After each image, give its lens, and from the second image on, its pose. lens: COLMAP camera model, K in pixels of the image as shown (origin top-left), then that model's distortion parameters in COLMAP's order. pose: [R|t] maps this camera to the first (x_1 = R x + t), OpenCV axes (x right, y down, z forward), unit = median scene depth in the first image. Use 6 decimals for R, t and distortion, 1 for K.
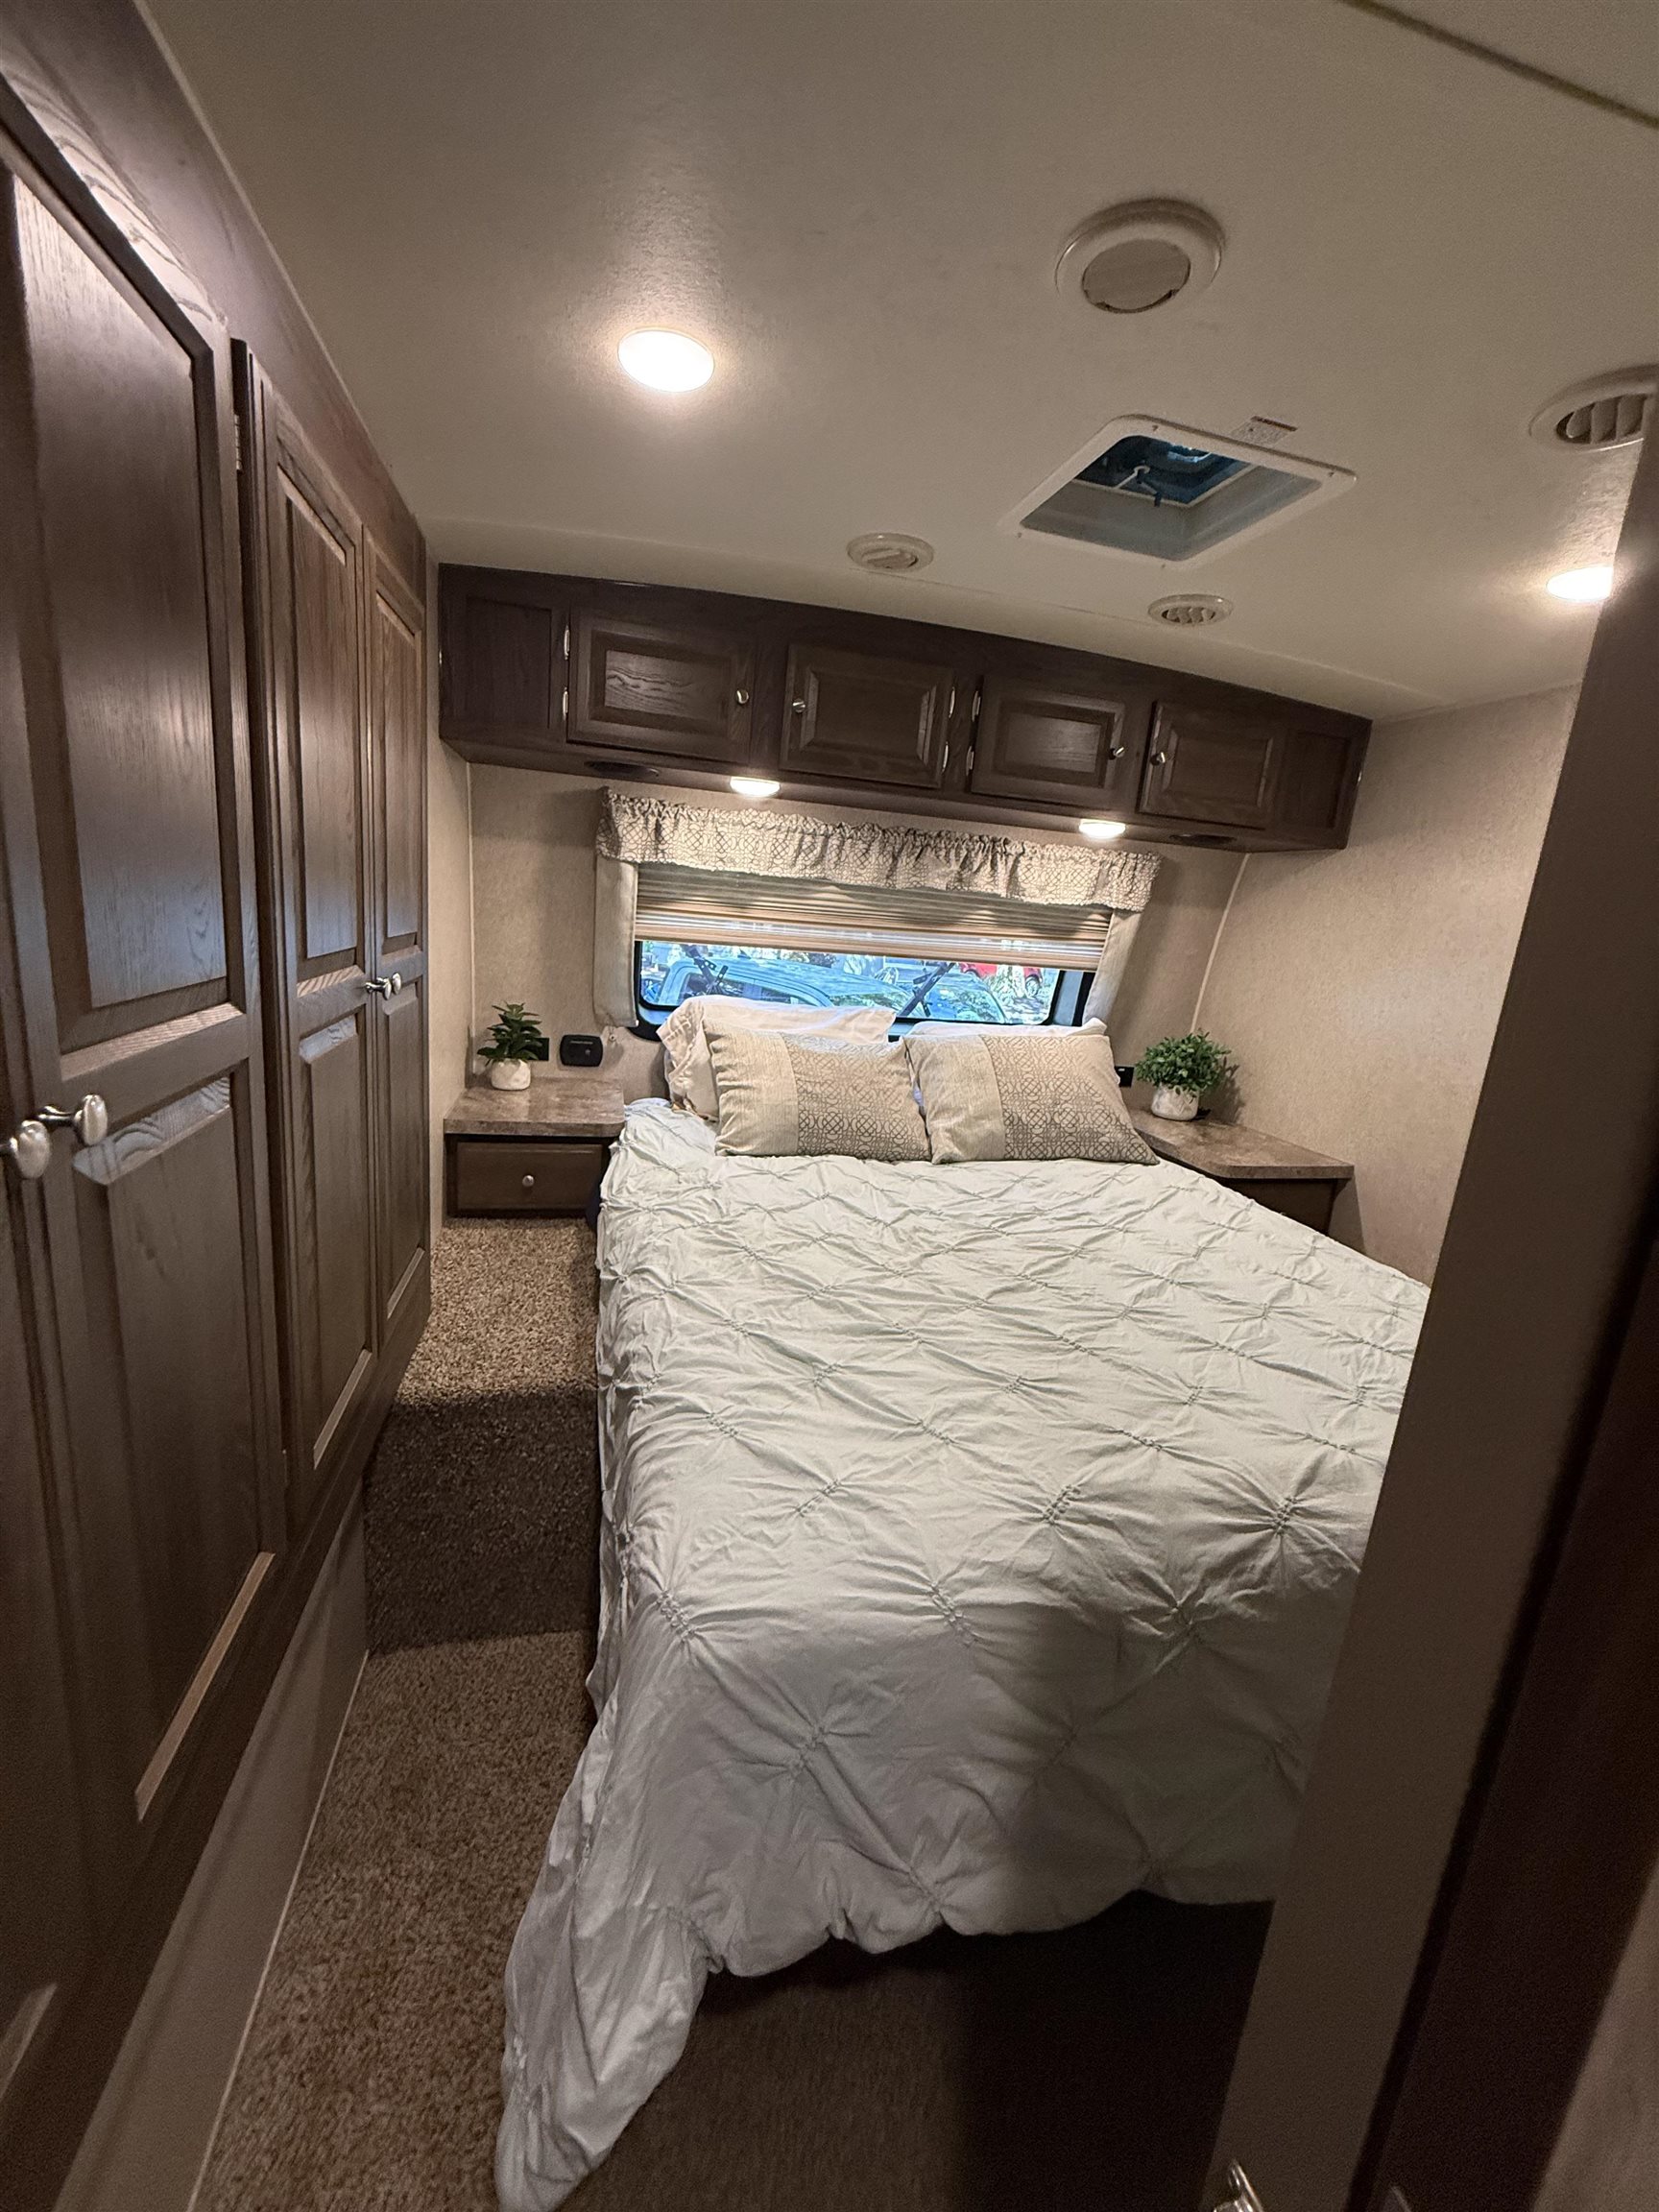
lens RADIAL K [[880.8, 0, 819.6], [0, 880.8, 1098.0], [0, 0, 1]] dist [-0.000221, -0.000350]
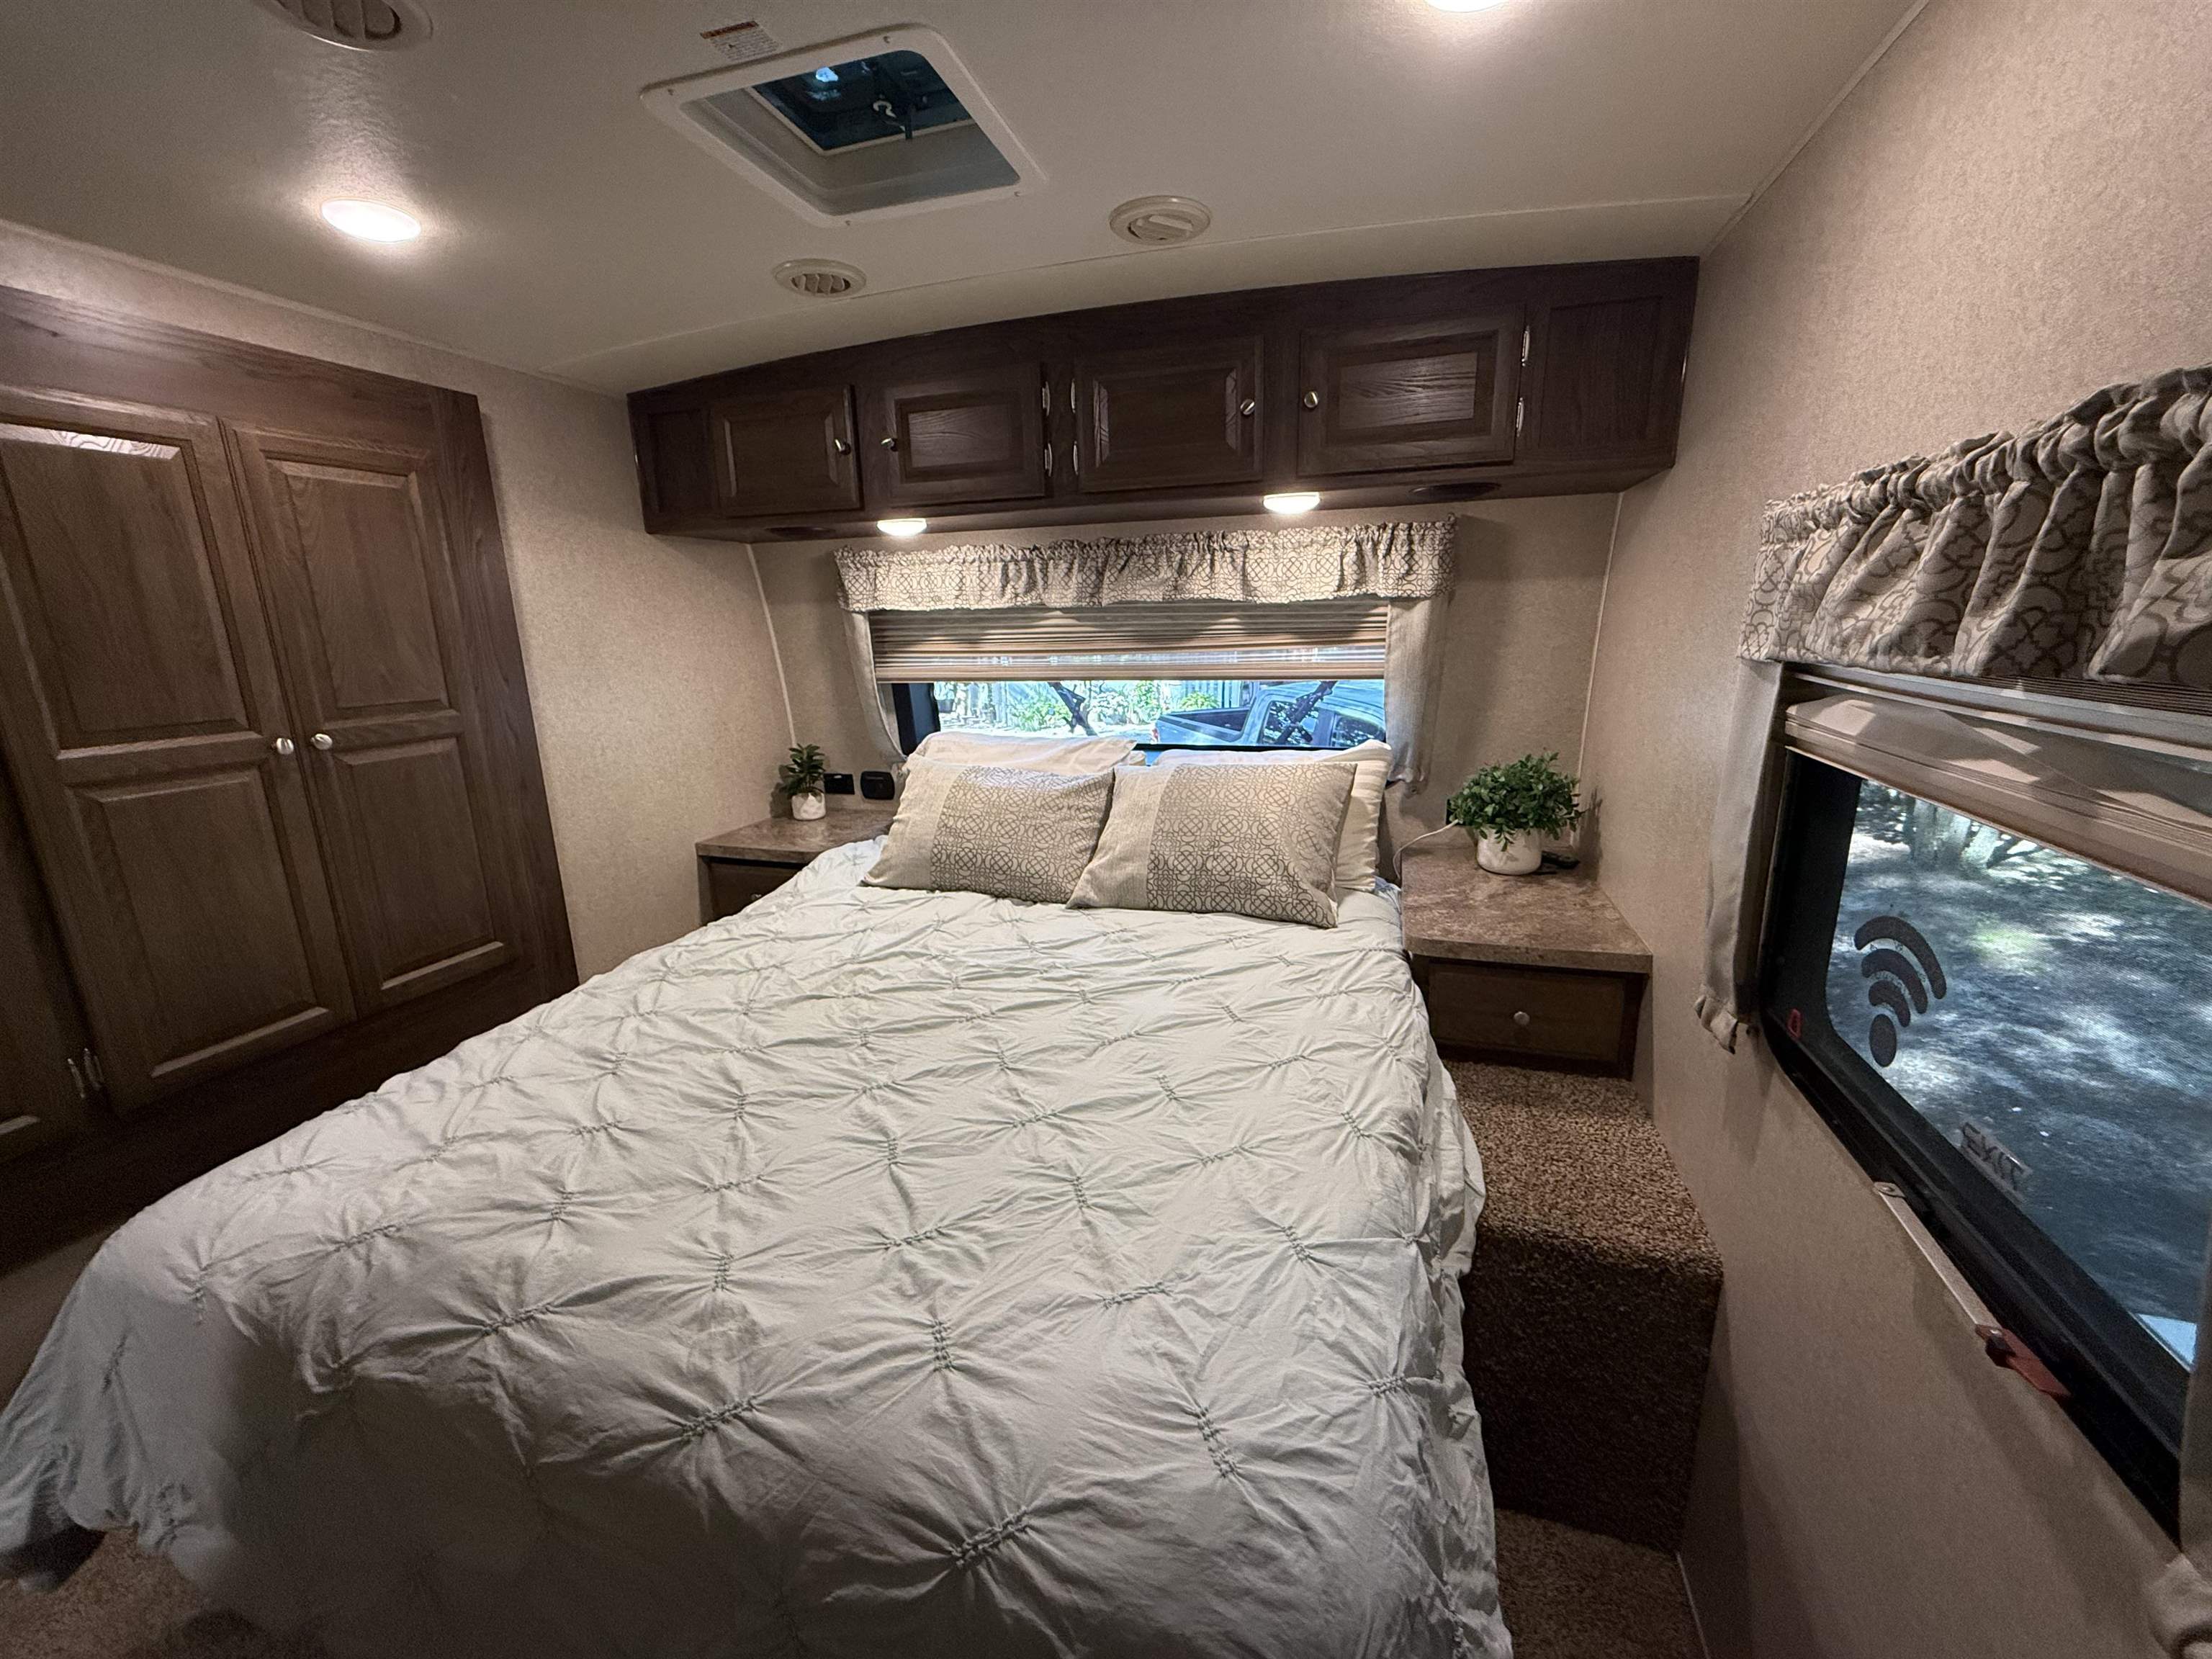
lens RADIAL K [[880.8, 0, 1100.0], [0, 880.8, 825.8], [0, 0, 1]] dist [-0.000221, -0.000350]
pose [[0.846350, 0.016575, -0.532369, 0.596265], [-0.019774, 0.999804, -0.000308, -0.009445], [0.532260, 0.010788, 0.846512, 0.232721]]
